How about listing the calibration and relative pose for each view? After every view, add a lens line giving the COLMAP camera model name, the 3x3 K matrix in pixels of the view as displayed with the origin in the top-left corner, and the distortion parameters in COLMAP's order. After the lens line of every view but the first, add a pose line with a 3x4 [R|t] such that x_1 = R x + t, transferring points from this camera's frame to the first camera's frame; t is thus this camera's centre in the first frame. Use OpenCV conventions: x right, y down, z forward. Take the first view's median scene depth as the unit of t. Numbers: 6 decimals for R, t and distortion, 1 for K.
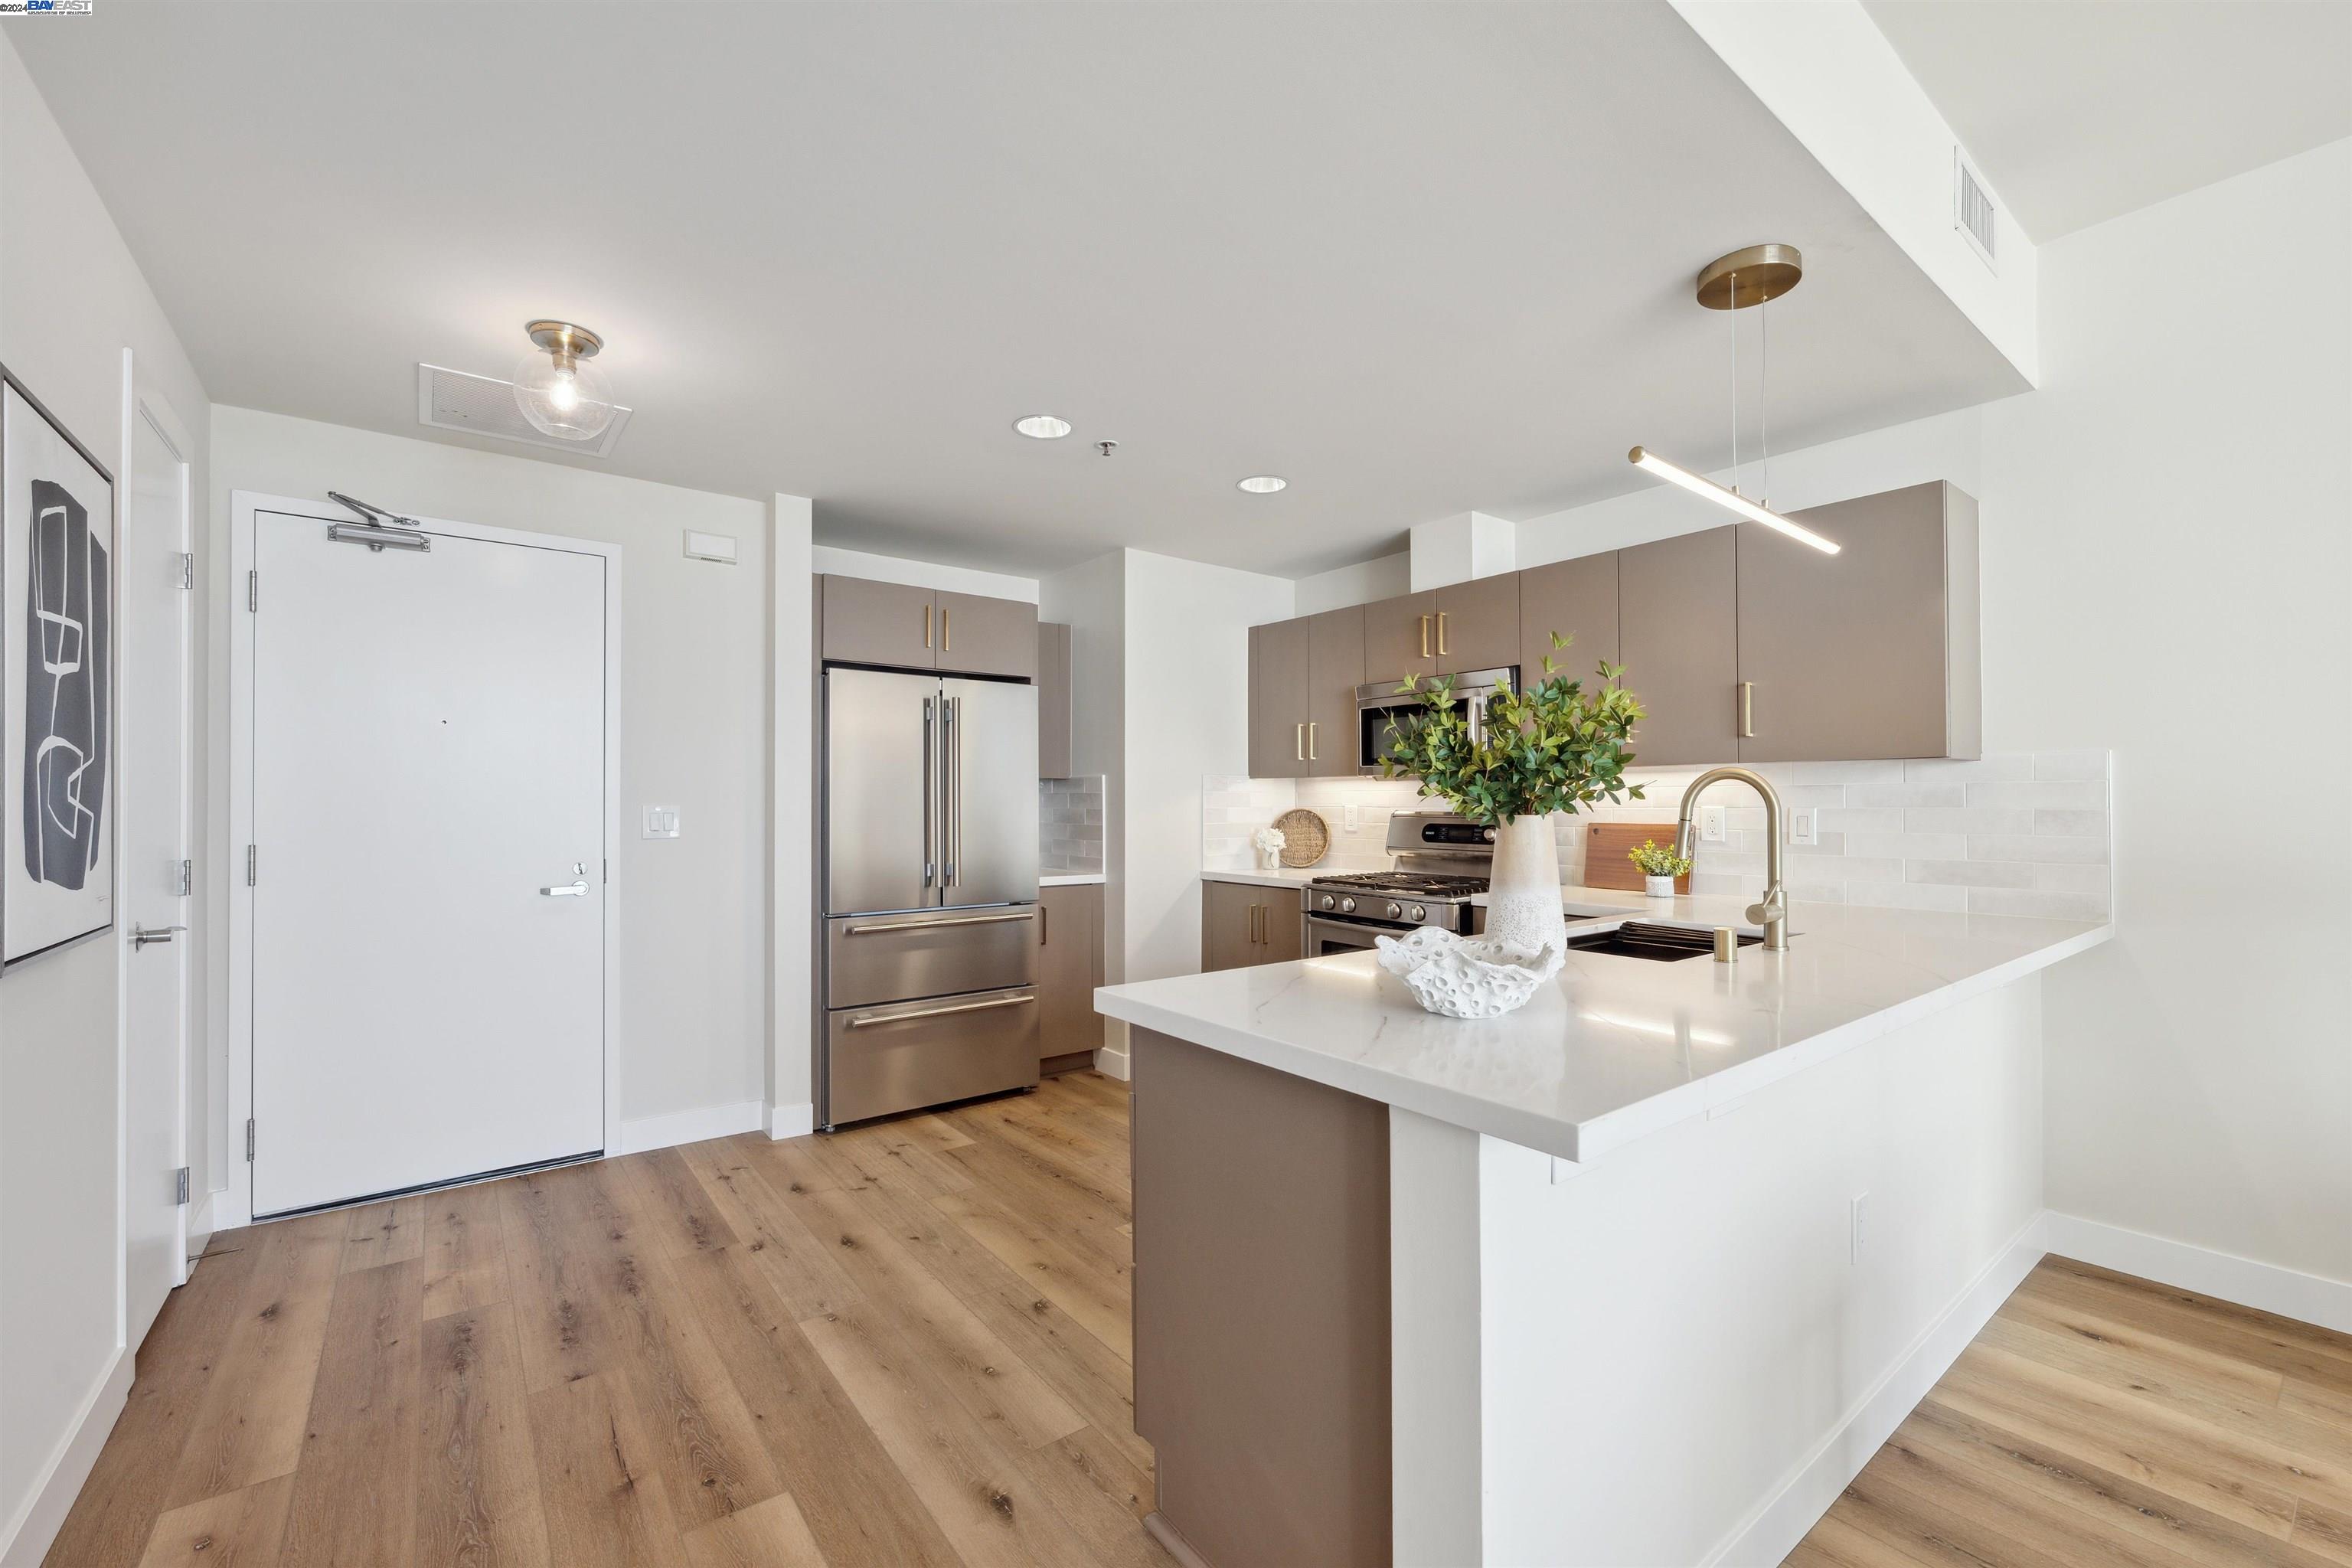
lens RADIAL K [[992.2, 0, 1184.1], [0, 992.2, 794.9], [0, 0, 1]] dist [-0.001078, 0.000460]
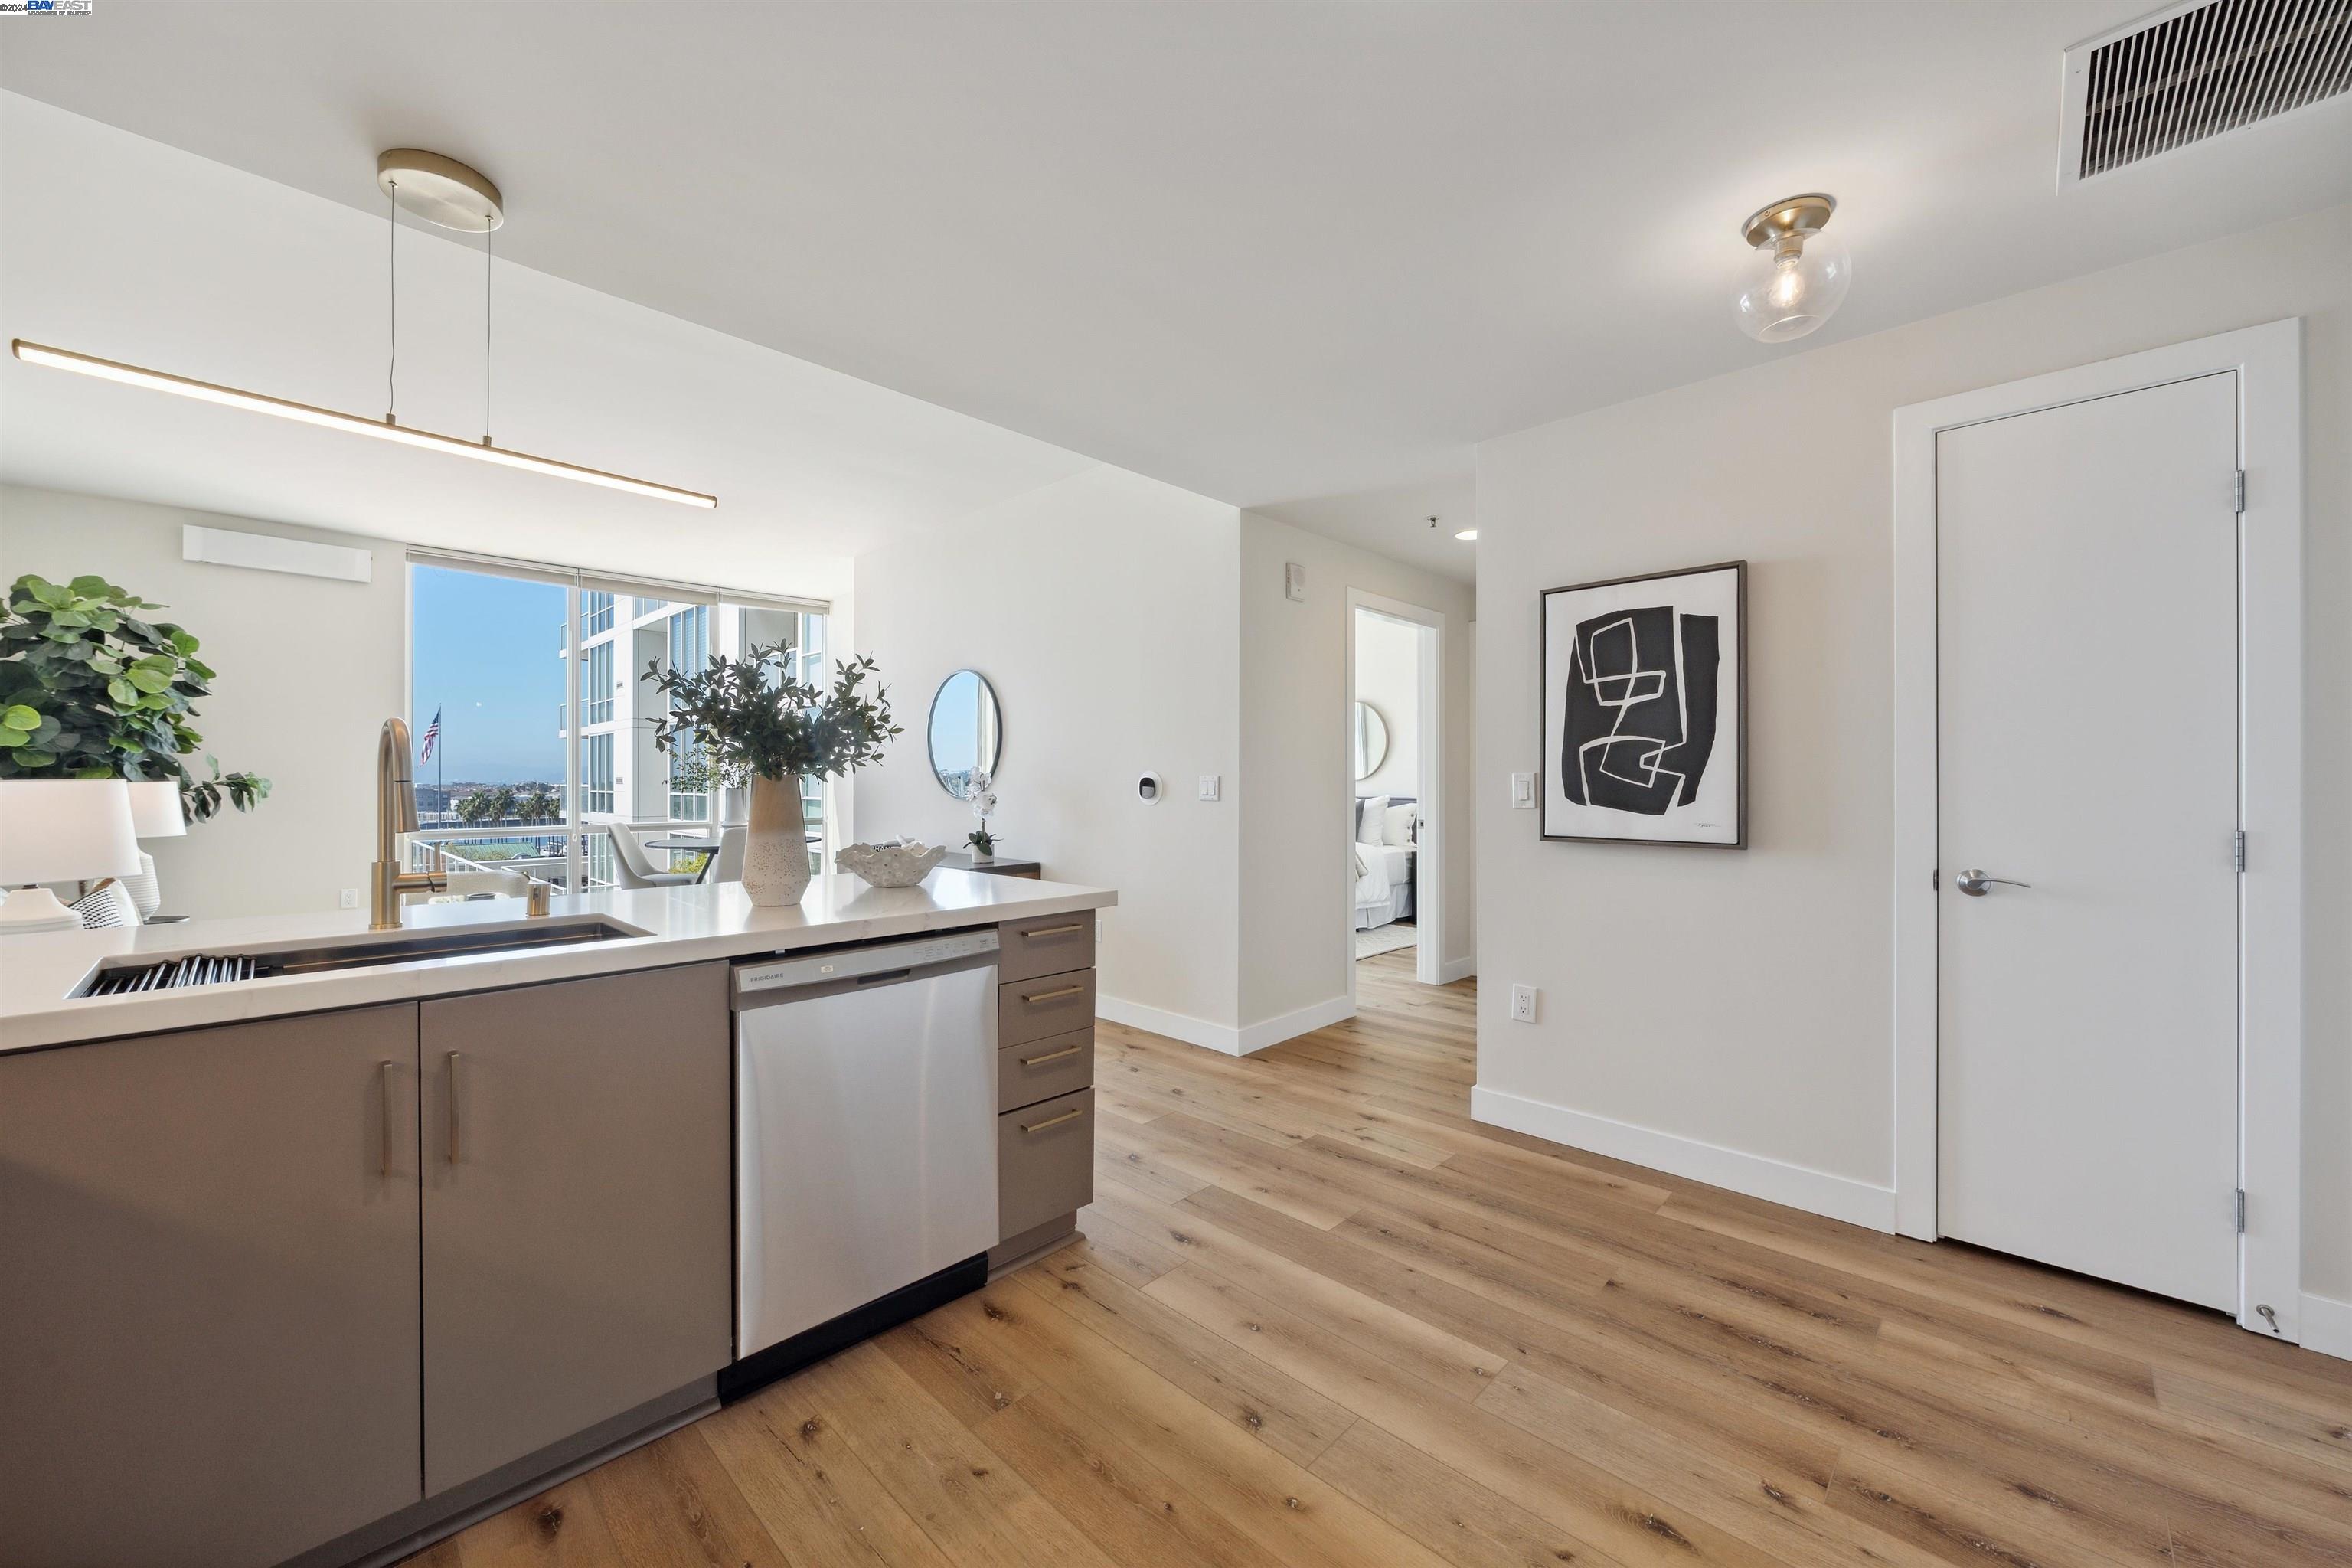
lens RADIAL K [[904.0, 0, 1147.4], [0, 904.0, 781.5], [0, 0, 1]] dist [-0.003604, 0.001096]
pose [[-0.993004, 0.000816, -0.118080, 0.012045], [0.001520, 0.999982, -0.005872, 0.019891], [0.118073, -0.006010, -0.992987, 1.195677]]
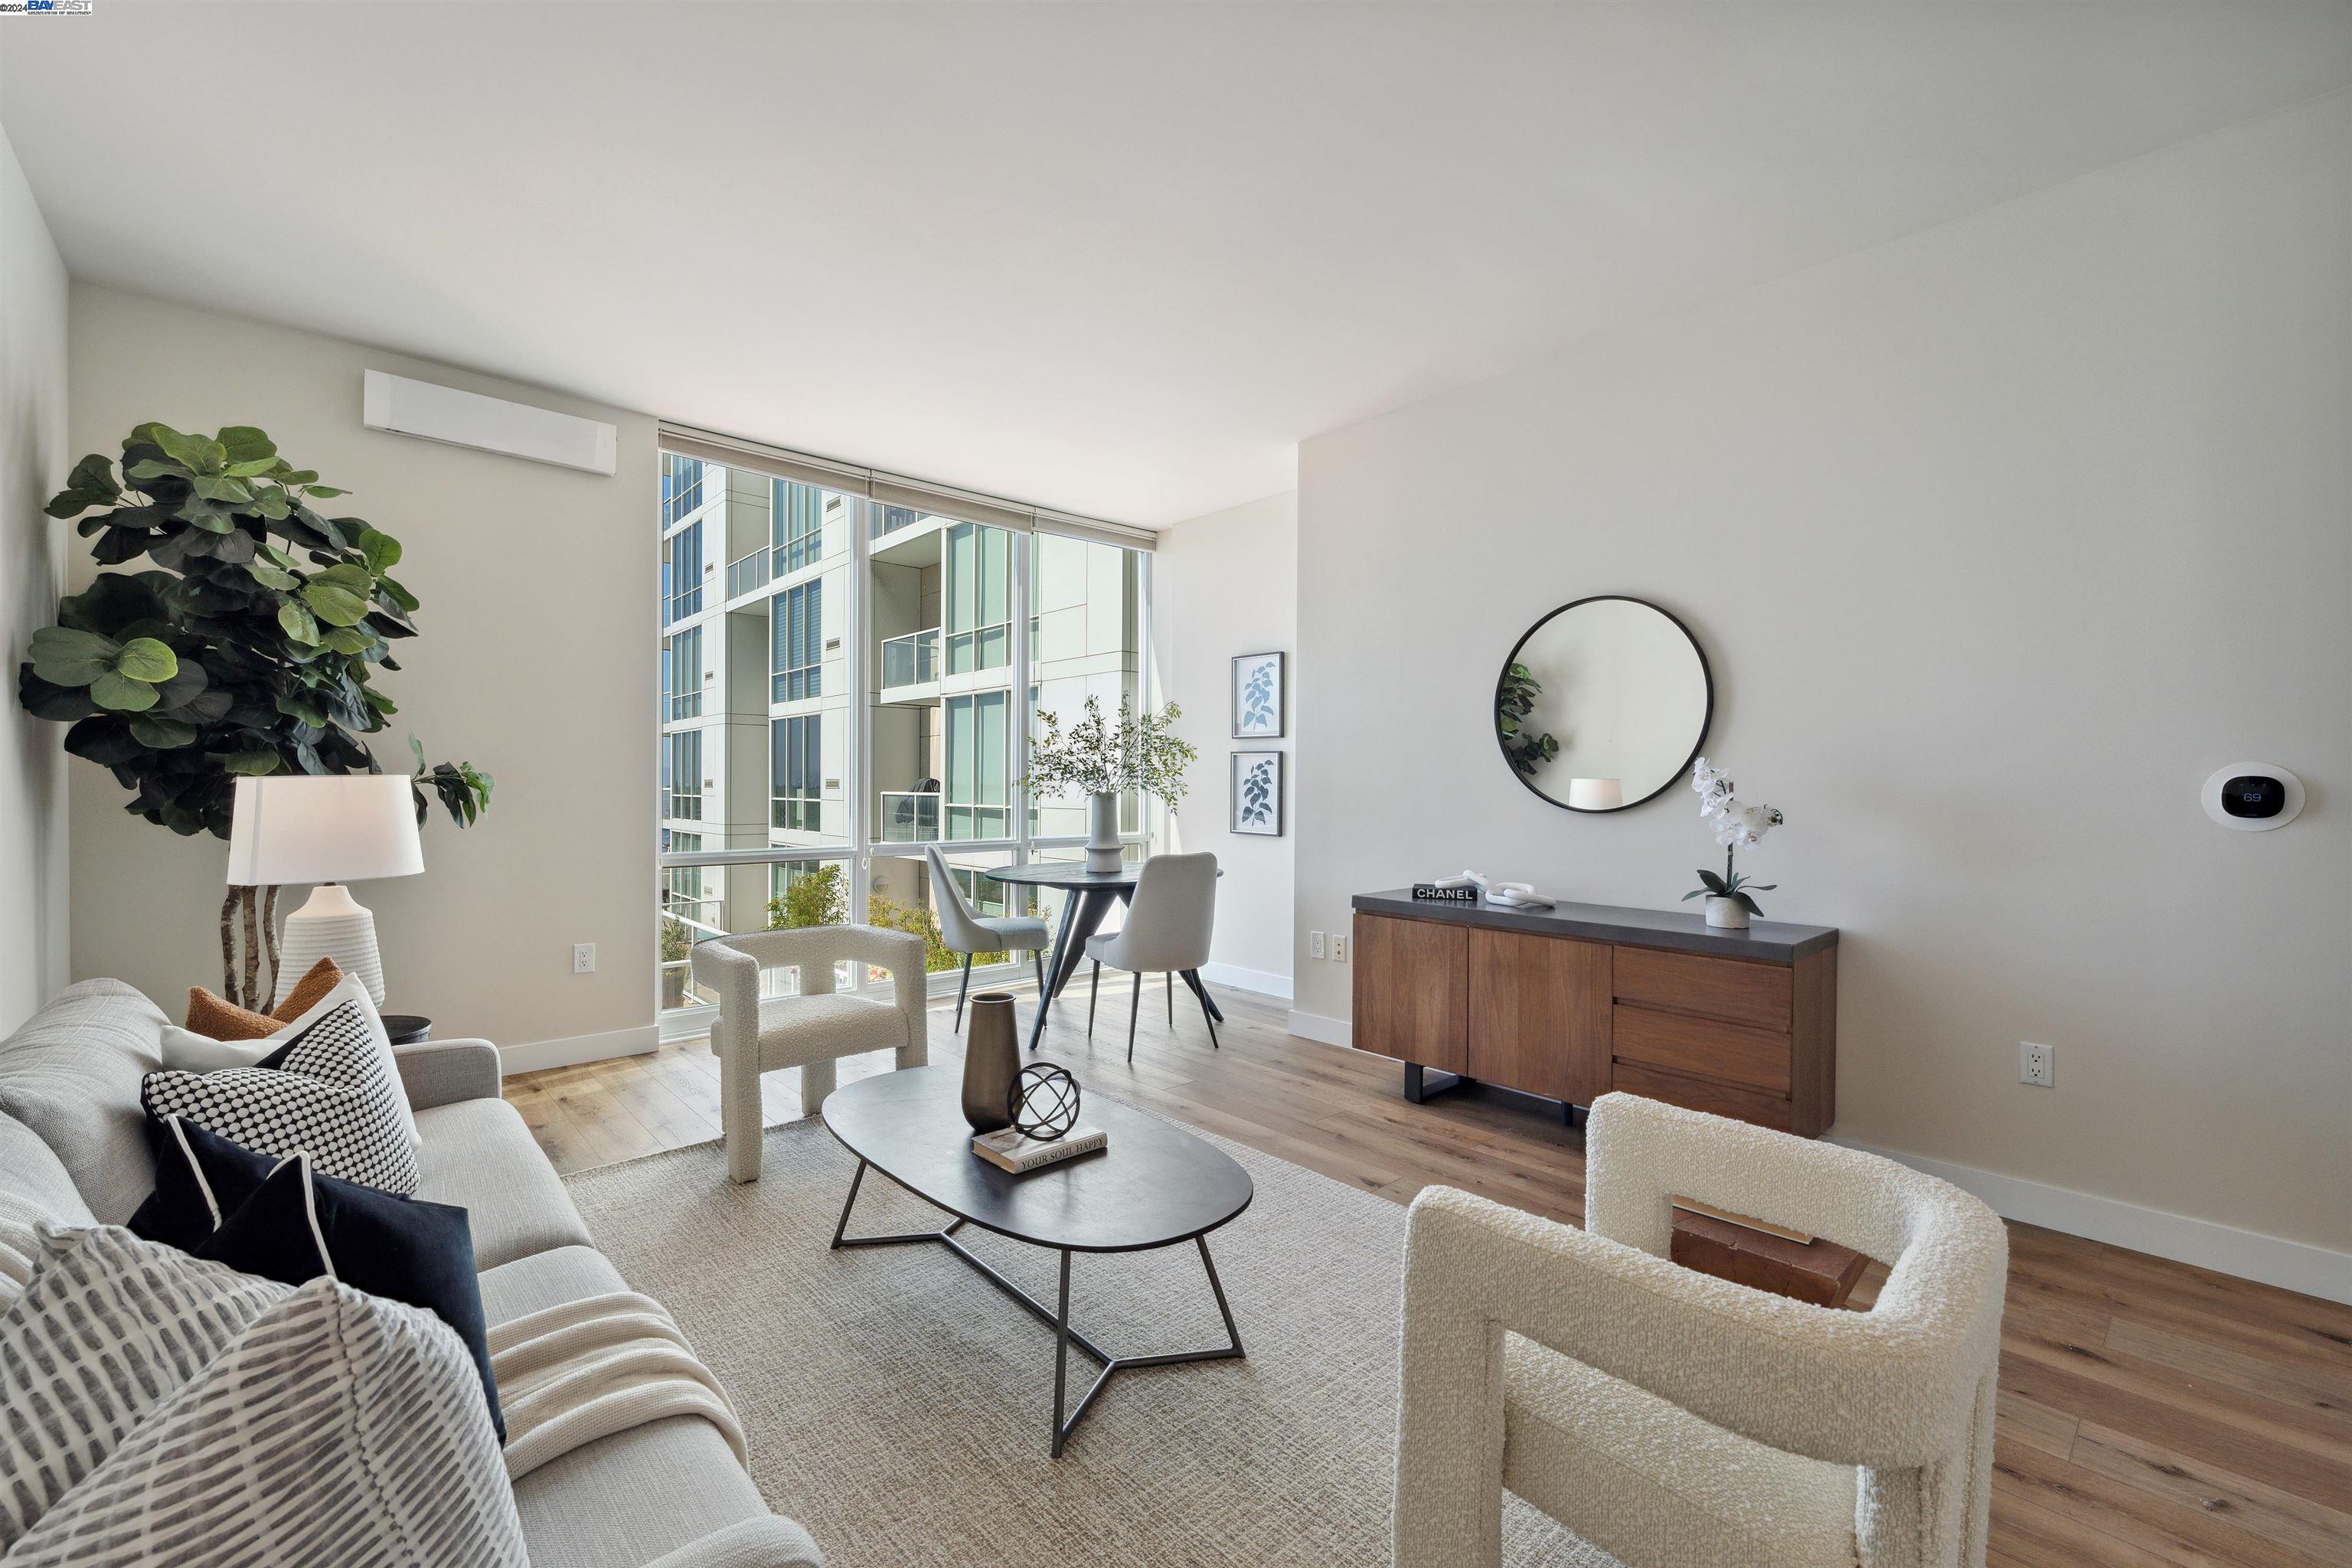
lens RADIAL K [[992.2, 0, 1166.4], [0, 992.2, 797.7], [0, 0, 1]] dist [-0.001078, 0.000460]
pose [[-0.998218, -0.005149, -0.059454, 0.661925], [-0.005328, 0.999982, 0.002844, 0.023561], [0.059439, 0.003155, -0.998227, 0.595562]]
